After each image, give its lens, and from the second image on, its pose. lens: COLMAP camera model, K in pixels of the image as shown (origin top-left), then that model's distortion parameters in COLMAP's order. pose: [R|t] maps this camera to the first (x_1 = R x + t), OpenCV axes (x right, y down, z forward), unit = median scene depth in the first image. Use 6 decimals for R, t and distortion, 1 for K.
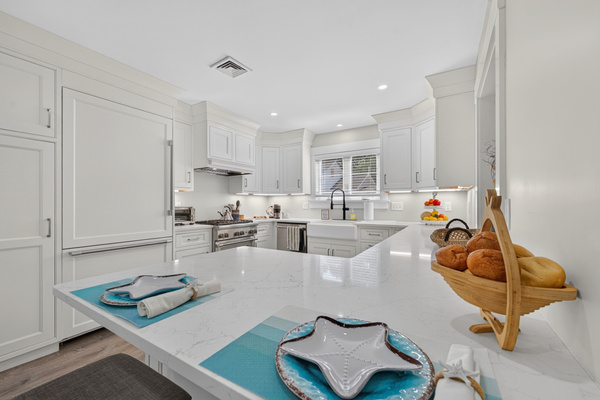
lens RADIAL K [[239.7, 0, 300.4], [0, 239.7, 202.9], [0, 0, 1]] dist [-0.012548, -0.000018]
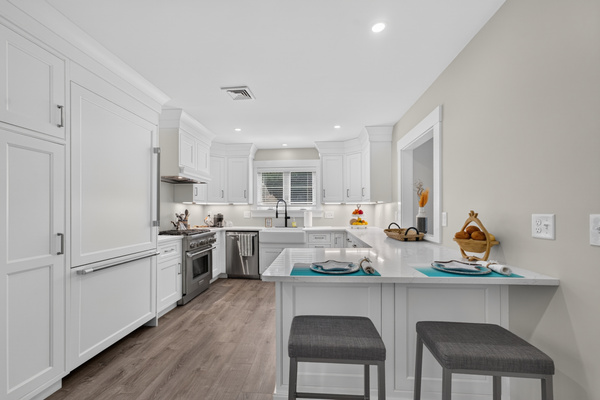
lens RADIAL K [[239.7, 0, 306.7], [0, 239.7, 209.9], [0, 0, 1]] dist [-0.012548, -0.000018]
pose [[0.886389, 0.003385, 0.462929, -0.287965], [-0.001798, 0.999991, -0.003869, -0.006732], [-0.462938, 0.002597, 0.886387, -0.076753]]
